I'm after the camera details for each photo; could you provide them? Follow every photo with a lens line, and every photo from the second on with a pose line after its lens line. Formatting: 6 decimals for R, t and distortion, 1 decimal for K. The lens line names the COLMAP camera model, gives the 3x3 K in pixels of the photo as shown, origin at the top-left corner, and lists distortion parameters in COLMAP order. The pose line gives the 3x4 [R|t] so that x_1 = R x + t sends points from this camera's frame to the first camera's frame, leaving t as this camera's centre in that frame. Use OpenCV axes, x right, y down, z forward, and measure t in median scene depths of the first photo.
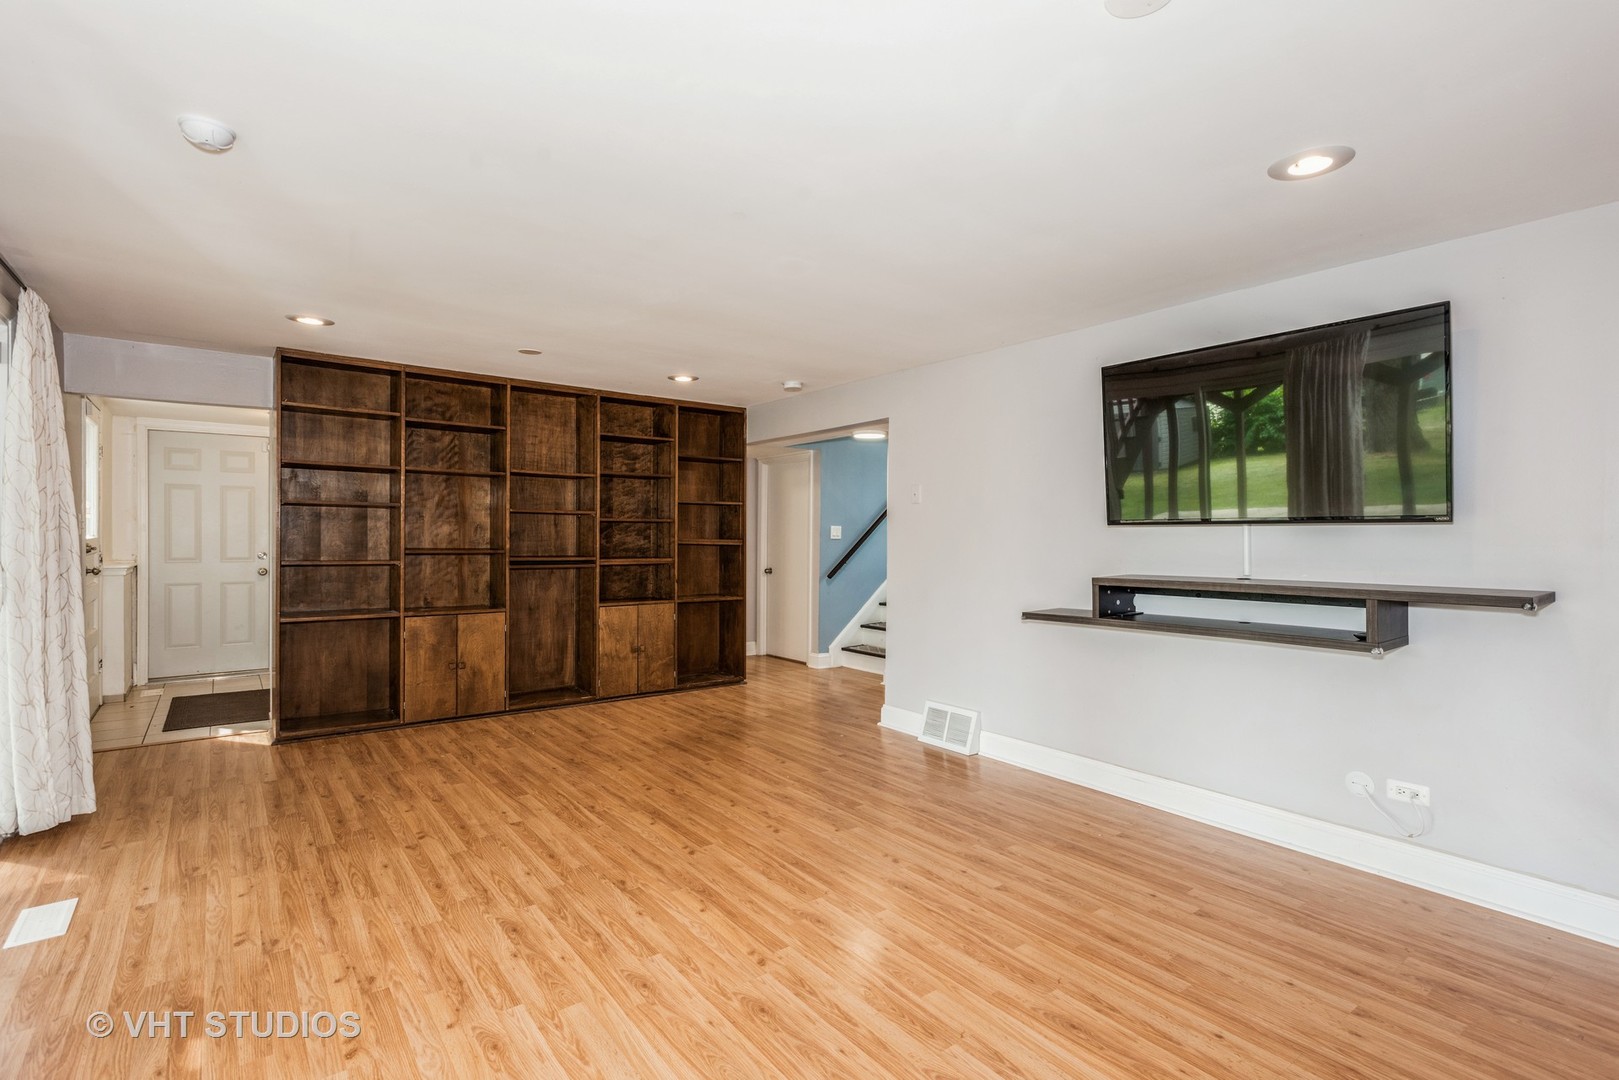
lens RADIAL K [[756.9, 0, 814.2], [0, 756.9, 538.3], [0, 0, 1]] dist [0.016081, -0.000457]
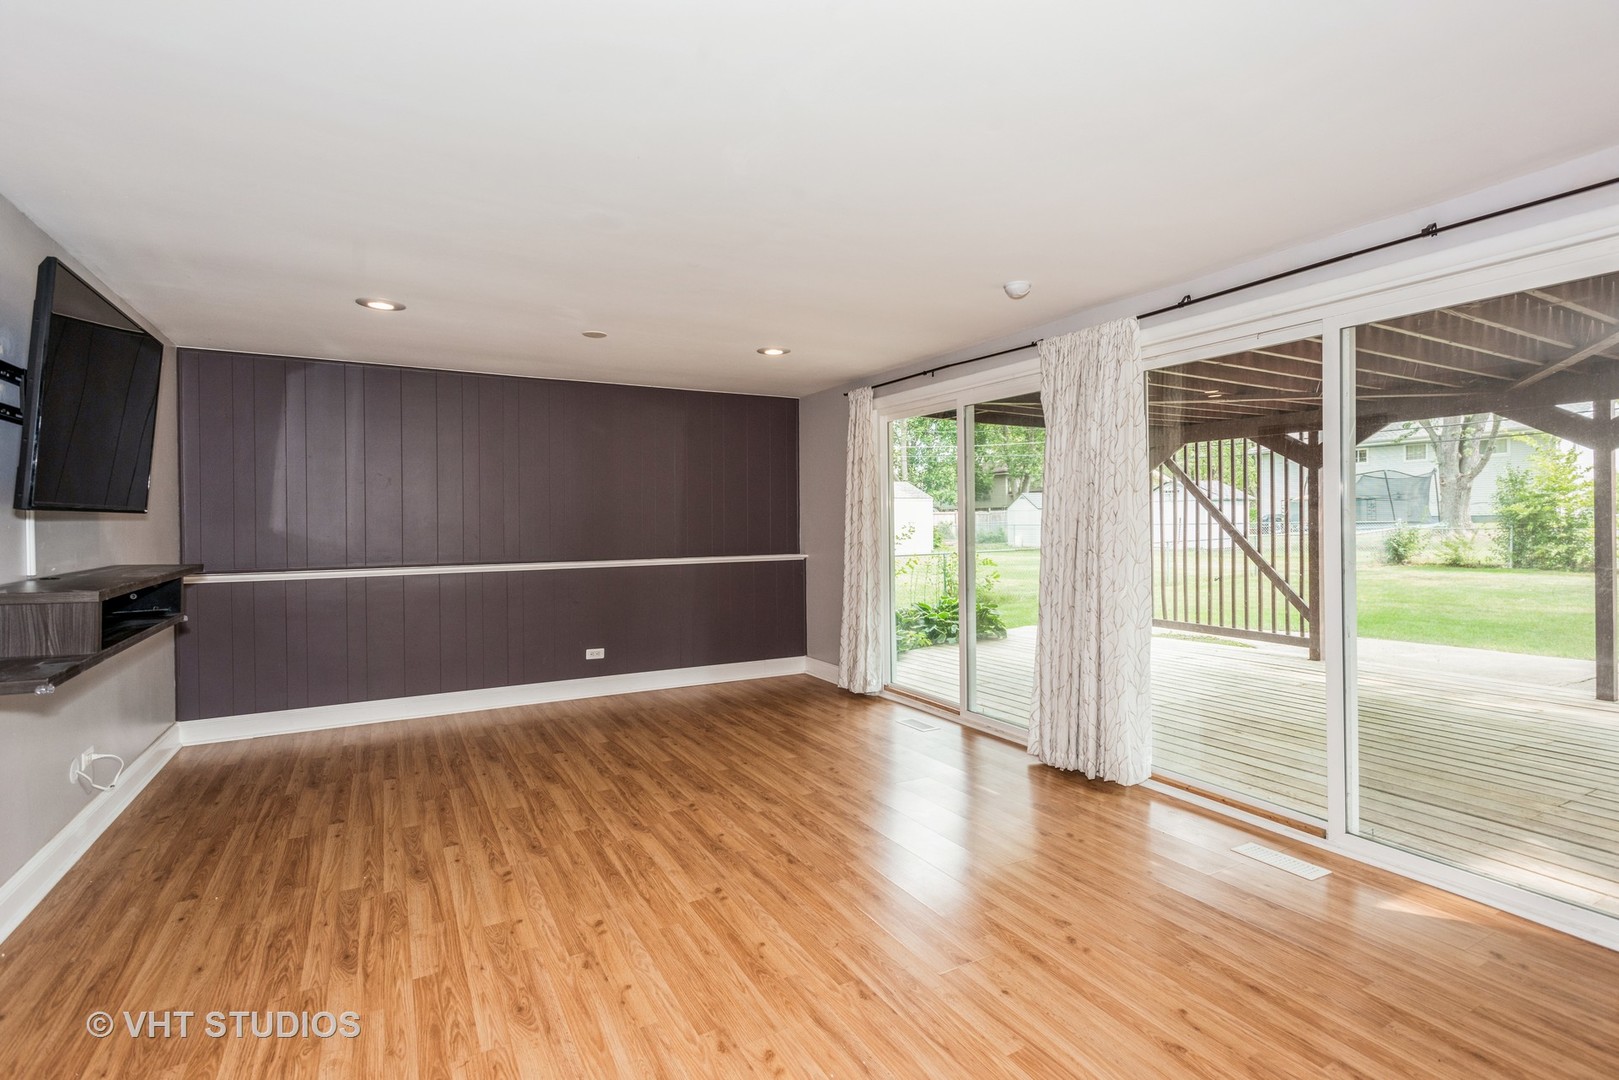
lens RADIAL K [[756.9, 0, 814.2], [0, 756.9, 538.3], [0, 0, 1]] dist [0.016081, -0.000457]
pose [[-0.989656, -0.003137, 0.143430, -0.432350], [0.000861, 0.999613, 0.027807, -0.013928], [-0.143461, 0.027643, -0.989270, 2.012445]]
